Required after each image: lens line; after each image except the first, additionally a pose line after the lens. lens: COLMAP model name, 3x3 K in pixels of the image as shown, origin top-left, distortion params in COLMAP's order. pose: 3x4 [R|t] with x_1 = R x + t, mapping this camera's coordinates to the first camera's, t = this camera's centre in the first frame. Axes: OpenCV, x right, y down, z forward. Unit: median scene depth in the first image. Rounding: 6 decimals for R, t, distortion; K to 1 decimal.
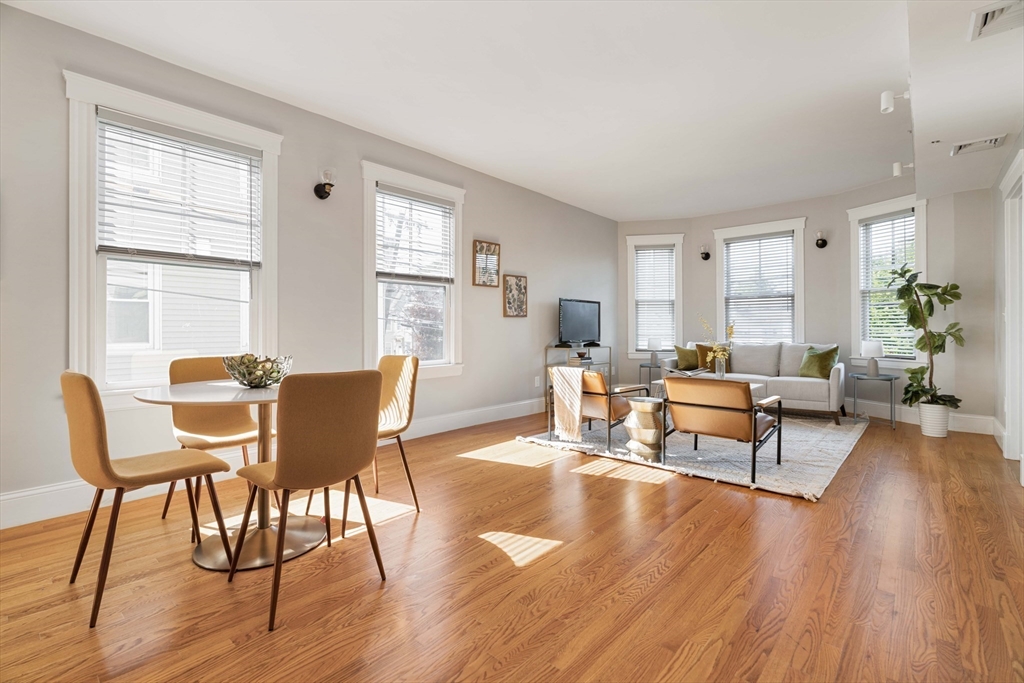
lens RADIAL K [[457.7, 0, 516.2], [0, 457.7, 326.7], [0, 0, 1]] dist [-0.002373, -0.000116]
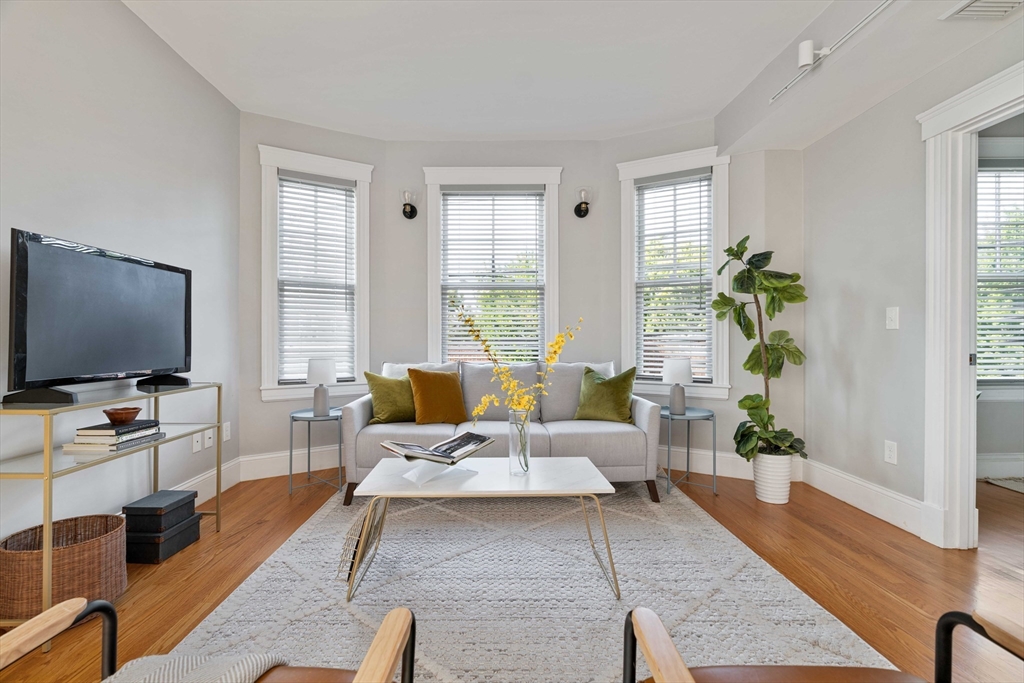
lens RADIAL K [[473.6, 0, 496.4], [0, 473.6, 336.2], [0, 0, 1]] dist [-0.002853, -0.000026]
pose [[0.743051, 0.003210, 0.669228, 0.141726], [-0.003352, 0.999994, -0.001075, 0.002018], [-0.669227, -0.001445, 0.743057, 0.694357]]
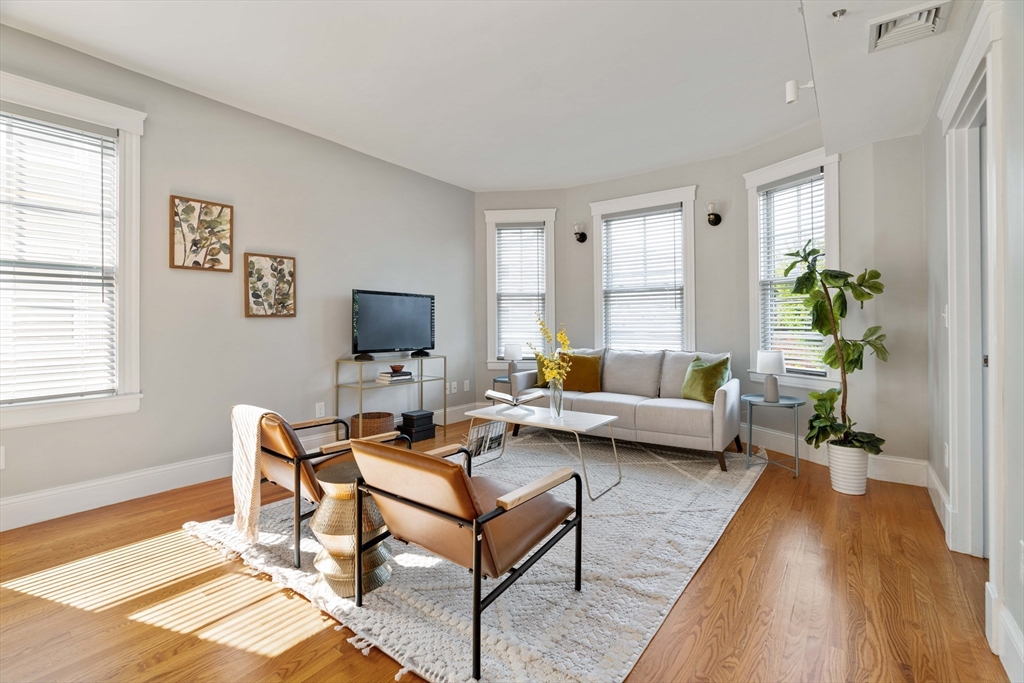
lens RADIAL K [[463.6, 0, 513.1], [0, 463.6, 319.7], [0, 0, 1]] dist [-0.003133, 0.000244]
pose [[0.995574, -0.000865, 0.093978, 0.318450], [0.001346, 0.999986, -0.005056, -0.014913], [-0.093972, 0.005160, 0.995561, 0.323236]]
